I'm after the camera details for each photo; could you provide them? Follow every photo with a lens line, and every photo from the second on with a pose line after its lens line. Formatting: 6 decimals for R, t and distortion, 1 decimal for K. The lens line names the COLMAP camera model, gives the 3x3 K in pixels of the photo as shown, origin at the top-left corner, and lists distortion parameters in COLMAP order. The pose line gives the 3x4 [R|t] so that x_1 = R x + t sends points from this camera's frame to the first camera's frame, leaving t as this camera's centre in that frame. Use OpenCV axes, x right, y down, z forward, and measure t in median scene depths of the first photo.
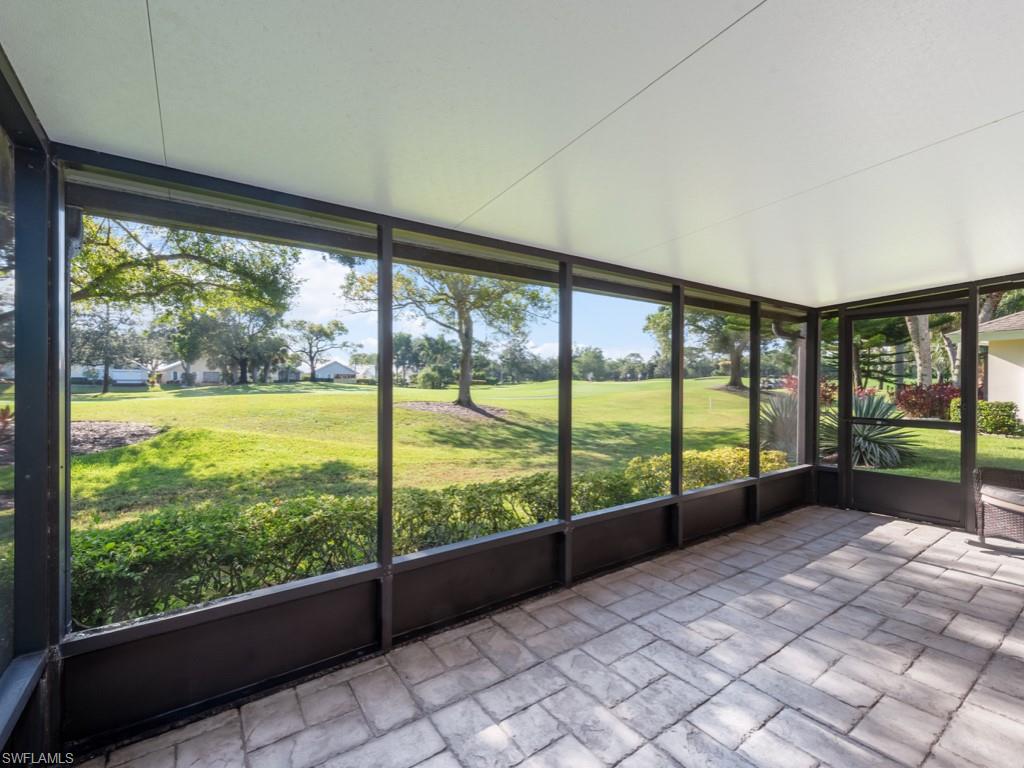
lens RADIAL K [[448.1, 0, 532.3], [0, 448.1, 381.0], [0, 0, 1]] dist [0.008206, -0.000711]
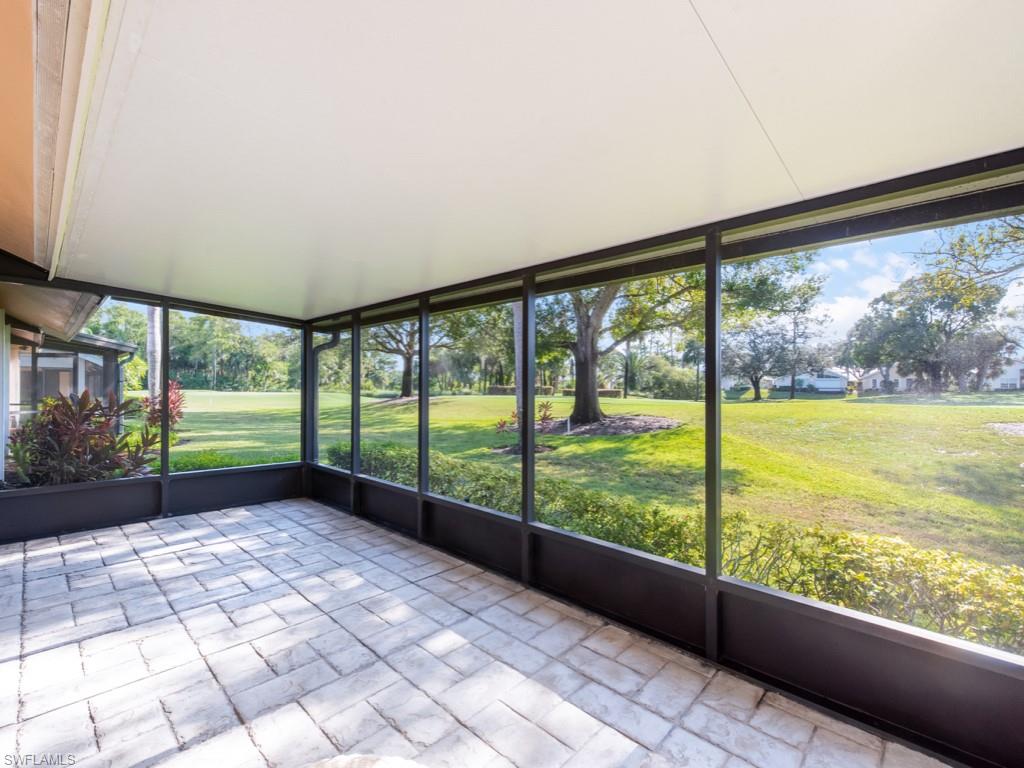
lens RADIAL K [[448.1, 0, 513.1], [0, 448.1, 386.3], [0, 0, 1]] dist [0.008206, -0.000711]
pose [[0.193446, -0.004115, -0.981102, 0.870630], [-0.001049, 0.999990, -0.004401, -0.005434], [0.981110, 0.001881, 0.193440, 0.598206]]
